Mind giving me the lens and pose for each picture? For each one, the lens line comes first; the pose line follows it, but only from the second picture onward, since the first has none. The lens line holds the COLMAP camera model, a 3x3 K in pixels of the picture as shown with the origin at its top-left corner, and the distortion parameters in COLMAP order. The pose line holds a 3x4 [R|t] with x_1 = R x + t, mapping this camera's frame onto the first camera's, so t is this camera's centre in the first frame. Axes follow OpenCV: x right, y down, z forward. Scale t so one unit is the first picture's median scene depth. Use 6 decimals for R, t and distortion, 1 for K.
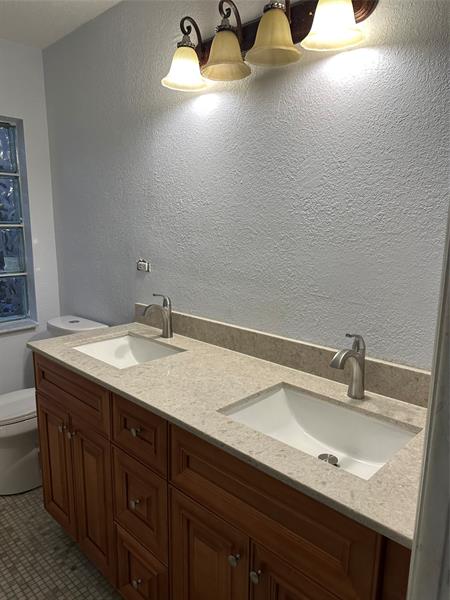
lens RADIAL K [[422.2, 0, 224.5], [0, 422.2, 301.5], [0, 0, 1]] dist [0.025097, -0.013053]
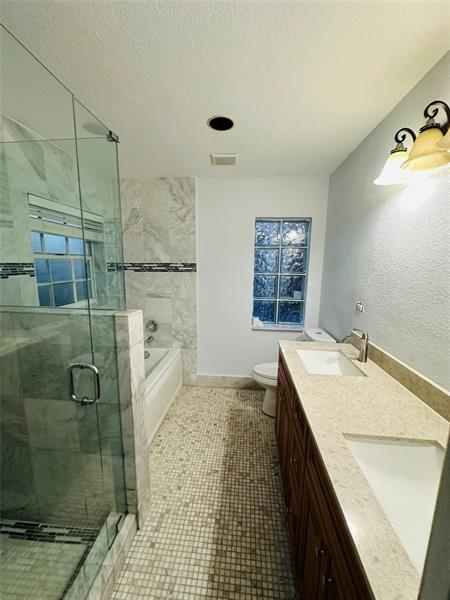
lens RADIAL K [[240.2, 0, 224.9], [0, 240.2, 300.0], [0, 0, 1]] dist [0.000121, -0.000104]
pose [[0.621921, 0.124199, -0.773168, 0.184750], [-0.158682, 0.986847, 0.030882, -0.073160], [0.766834, 0.103481, 0.633449, 0.145190]]
